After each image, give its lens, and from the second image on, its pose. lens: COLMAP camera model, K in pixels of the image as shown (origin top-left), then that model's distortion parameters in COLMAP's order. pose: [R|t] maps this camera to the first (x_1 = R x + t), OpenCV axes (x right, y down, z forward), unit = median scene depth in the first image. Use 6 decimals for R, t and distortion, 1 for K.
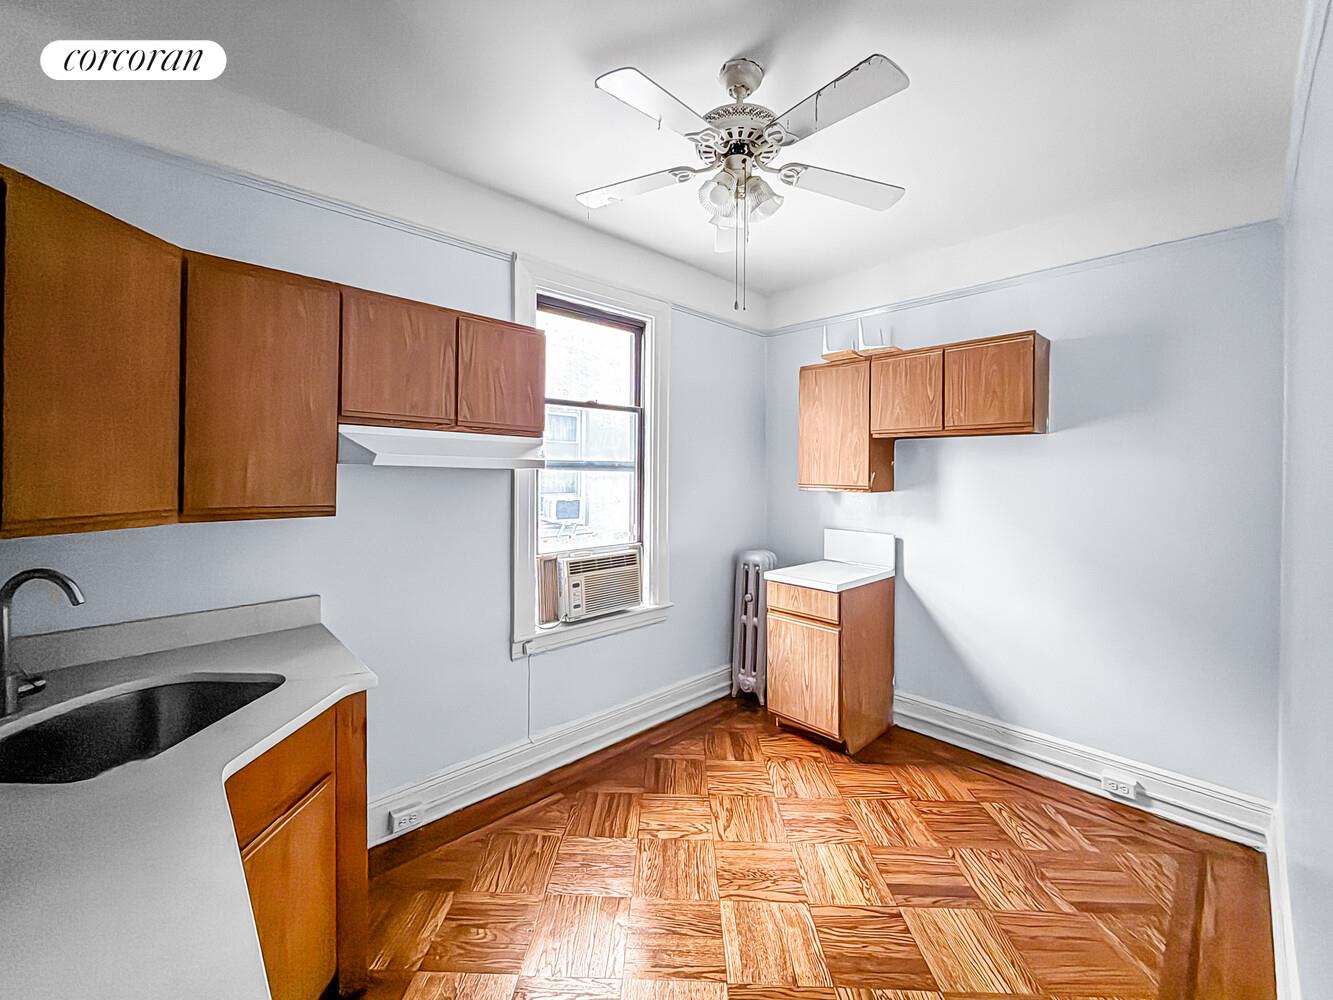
lens RADIAL K [[541.0, 0, 670.6], [0, 541.0, 472.3], [0, 0, 1]] dist [0.002307, 0.000145]
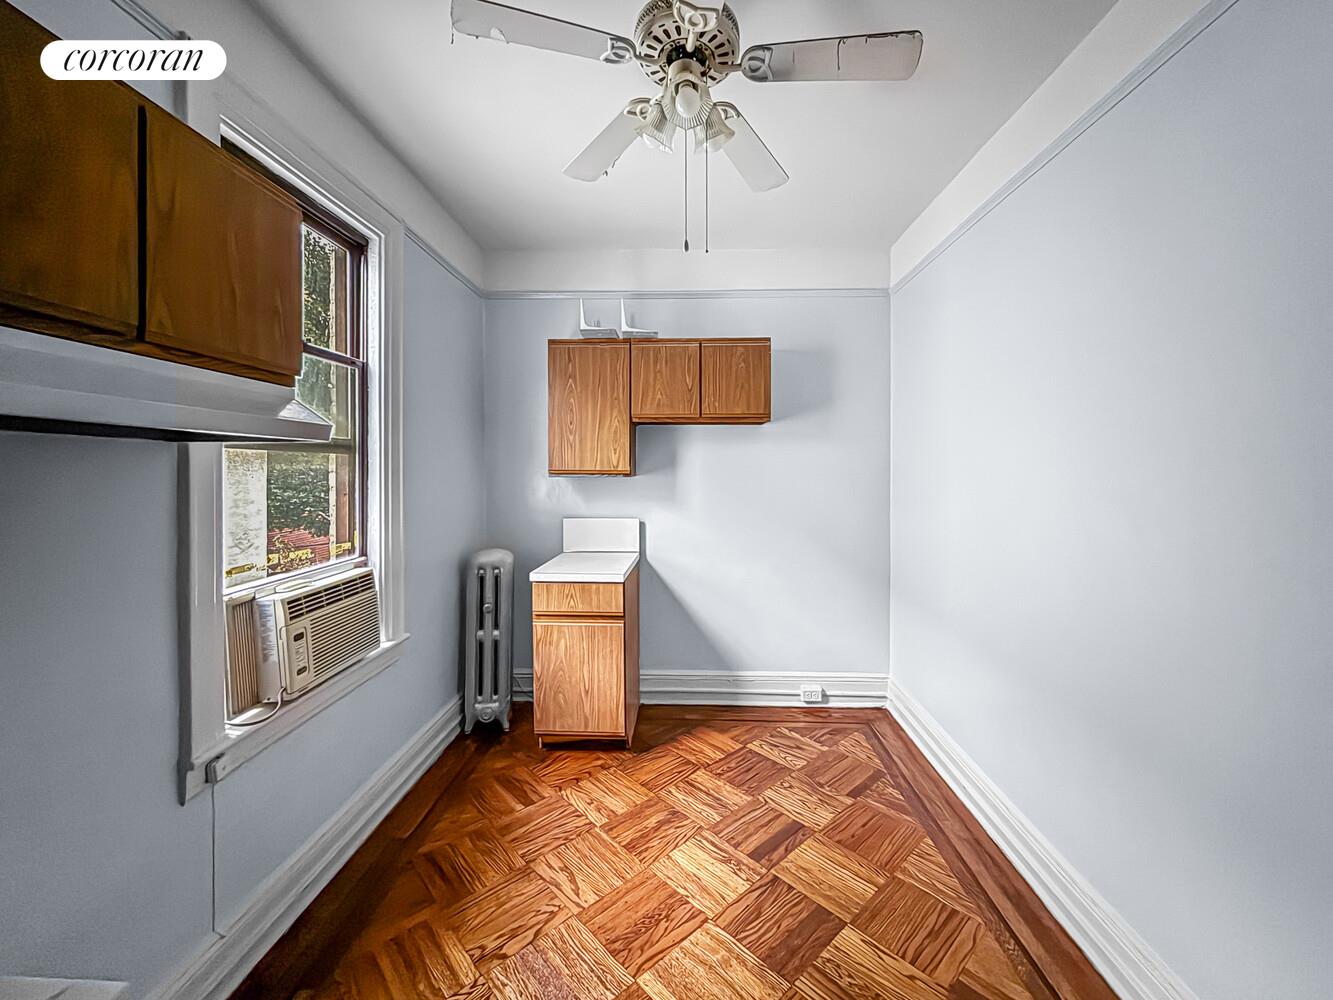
lens RADIAL K [[541.0, 0, 670.5], [0, 541.0, 467.1], [0, 0, 1]] dist [0.002307, 0.000145]
pose [[0.715622, -0.006323, 0.698459, -0.300591], [0.003877, 0.999980, 0.005081, 0.016135], [-0.698477, -0.000928, 0.715632, 0.270585]]
